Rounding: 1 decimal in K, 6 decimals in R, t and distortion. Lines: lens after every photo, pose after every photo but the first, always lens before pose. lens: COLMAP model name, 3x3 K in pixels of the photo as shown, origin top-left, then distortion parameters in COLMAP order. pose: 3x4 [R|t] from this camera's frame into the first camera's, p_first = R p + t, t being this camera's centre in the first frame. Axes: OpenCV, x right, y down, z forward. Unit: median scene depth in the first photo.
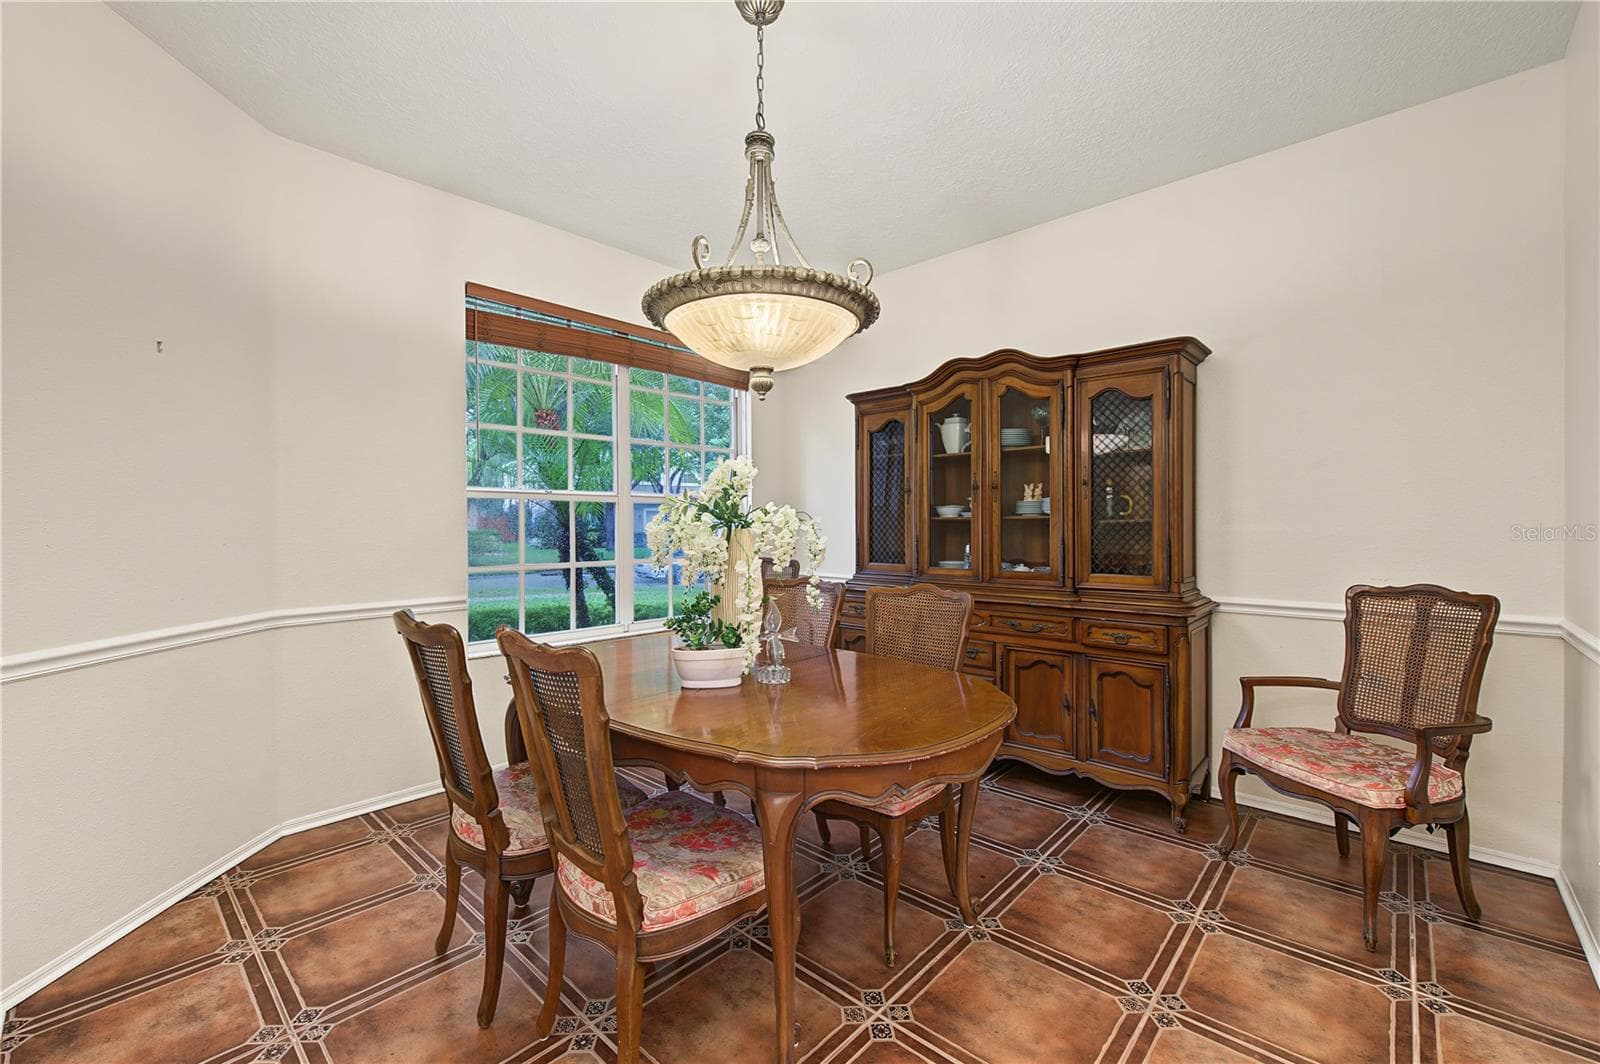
lens RADIAL K [[675.9, 0, 799.8], [0, 675.9, 522.5], [0, 0, 1]] dist [-0.003631, -0.000052]
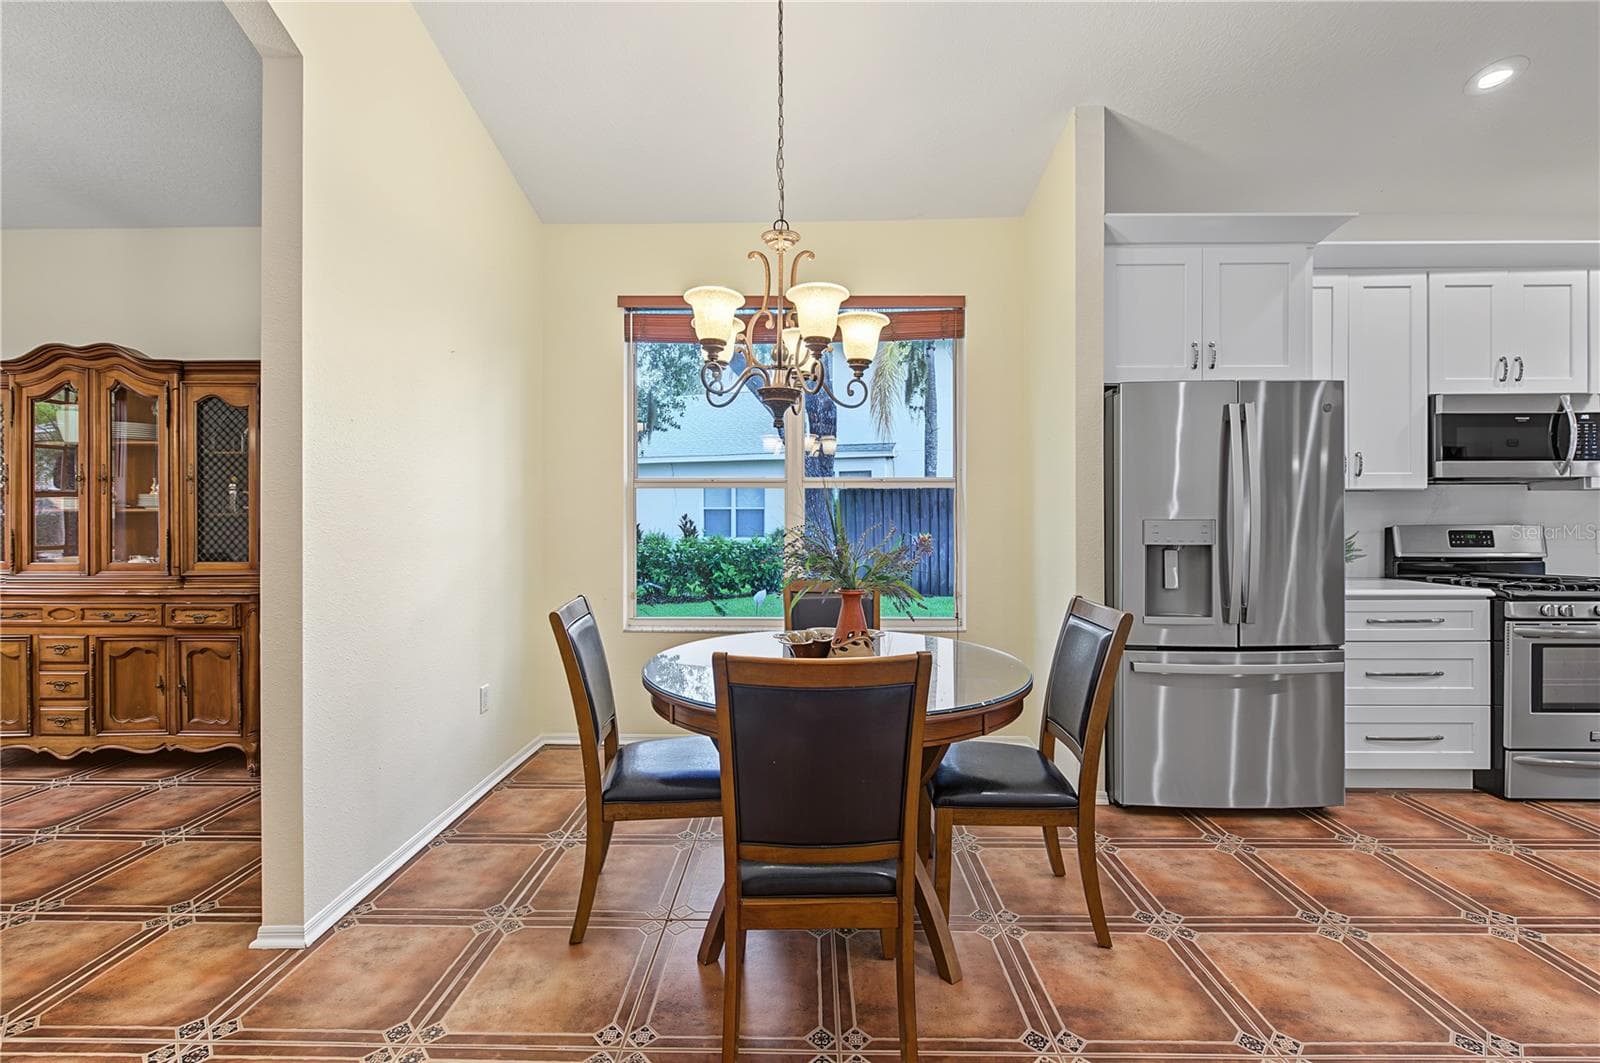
lens RADIAL K [[675.9, 0, 799.8], [0, 675.9, 522.0], [0, 0, 1]] dist [-0.003631, -0.000052]
pose [[0.742820, 0.000302, 0.669491, 0.432453], [-0.002597, 0.999994, 0.002431, 0.005240], [-0.669486, -0.003544, 0.742816, -0.470441]]
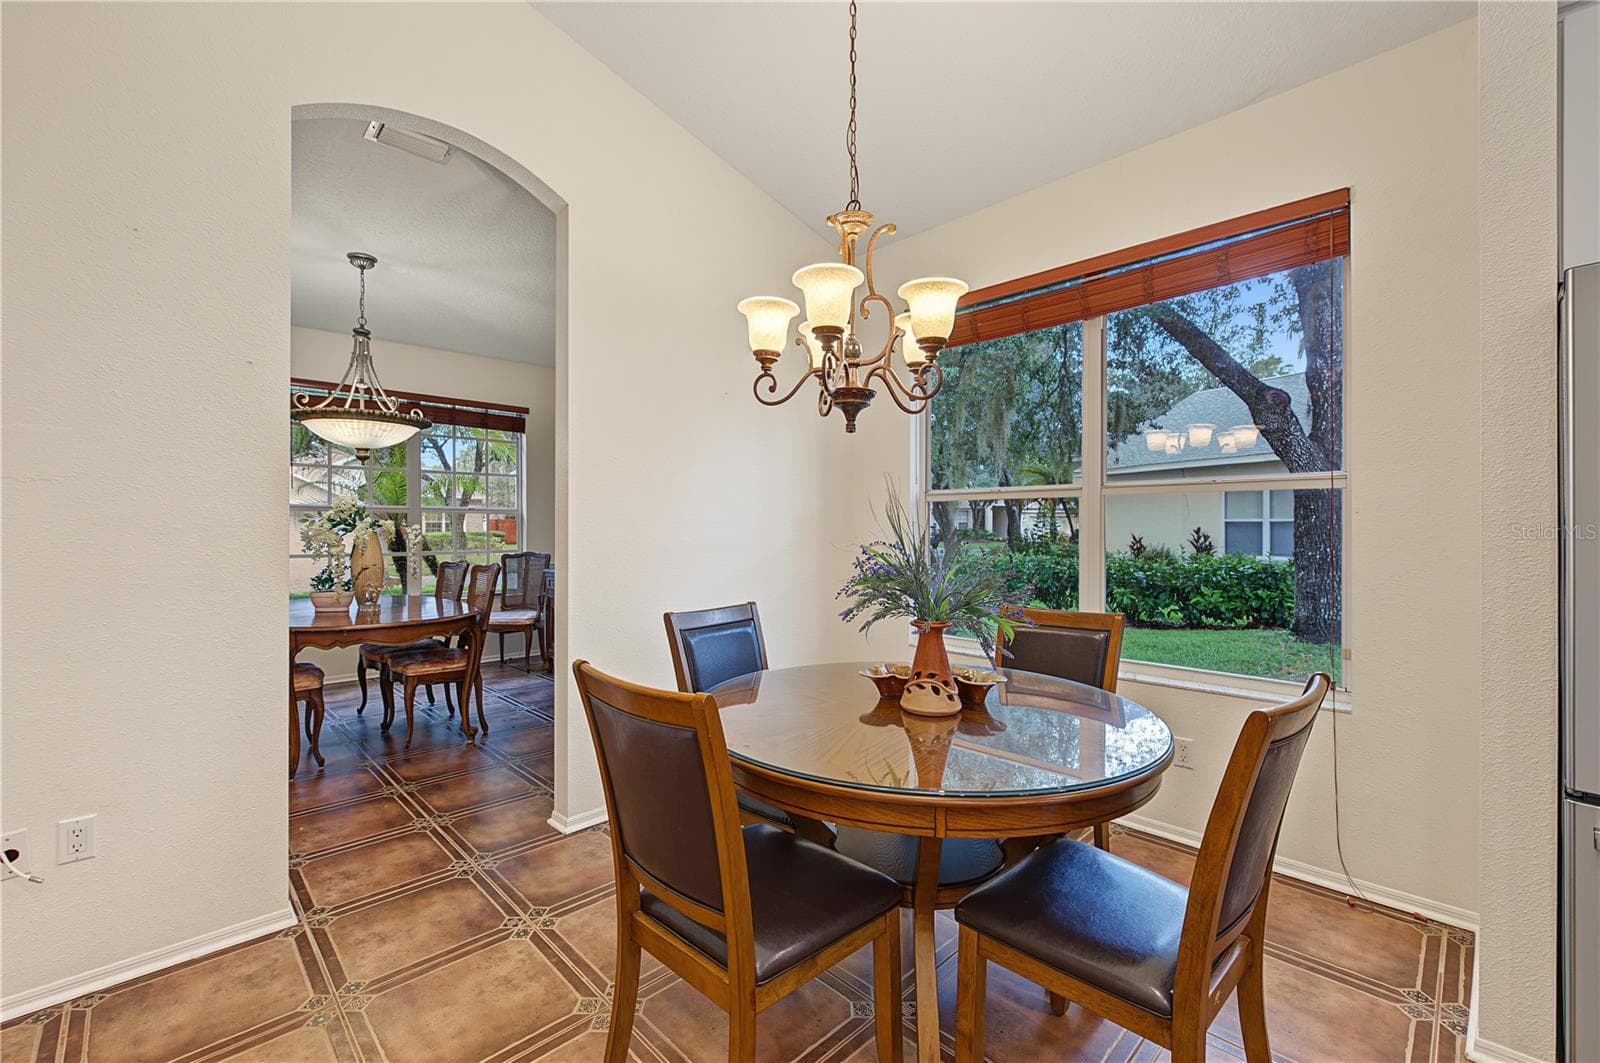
lens RADIAL K [[666.3, 0, 800.0], [0, 666.3, 531.5], [0, 0, 1]] dist [0.000142, -0.002587]
pose [[0.998698, 0.008756, -0.050261, 0.810653], [-0.008680, 0.999961, 0.001737, 0.001690], [0.050274, -0.001299, 0.998735, -0.547523]]
